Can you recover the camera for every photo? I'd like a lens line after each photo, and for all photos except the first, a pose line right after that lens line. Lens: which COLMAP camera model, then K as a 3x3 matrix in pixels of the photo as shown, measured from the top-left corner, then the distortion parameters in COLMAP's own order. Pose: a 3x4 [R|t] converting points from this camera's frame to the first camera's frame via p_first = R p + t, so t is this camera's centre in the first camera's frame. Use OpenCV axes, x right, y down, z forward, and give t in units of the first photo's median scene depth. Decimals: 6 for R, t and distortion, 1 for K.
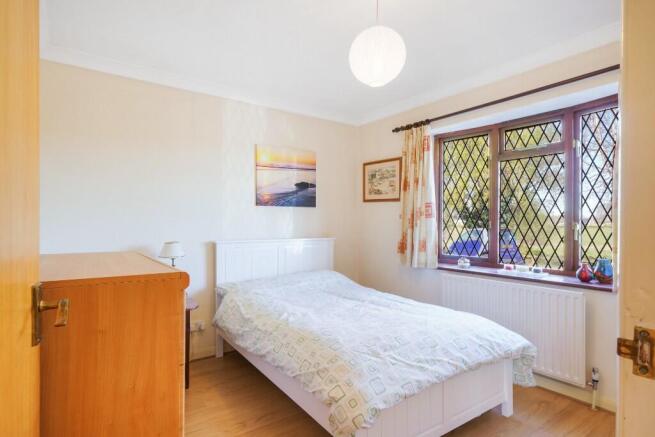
lens RADIAL K [[330.5, 0, 327.6], [0, 330.5, 217.1], [0, 0, 1]] dist [-0.018744, -0.000816]
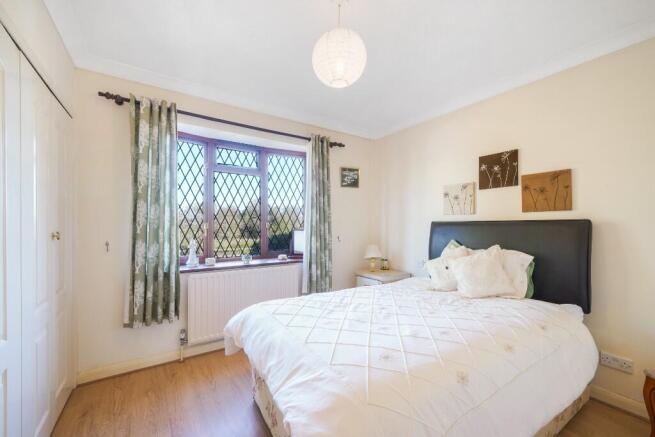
lens RADIAL K [[258.2, 0, 328.0], [0, 258.2, 219.9], [0, 0, 1]] dist [0.002871, 0.000153]
pose [[-0.012134, -0.007624, 0.999897, -0.433737], [-0.003339, 0.999966, 0.007584, -0.005134], [-0.999921, -0.003247, -0.012159, 0.657781]]
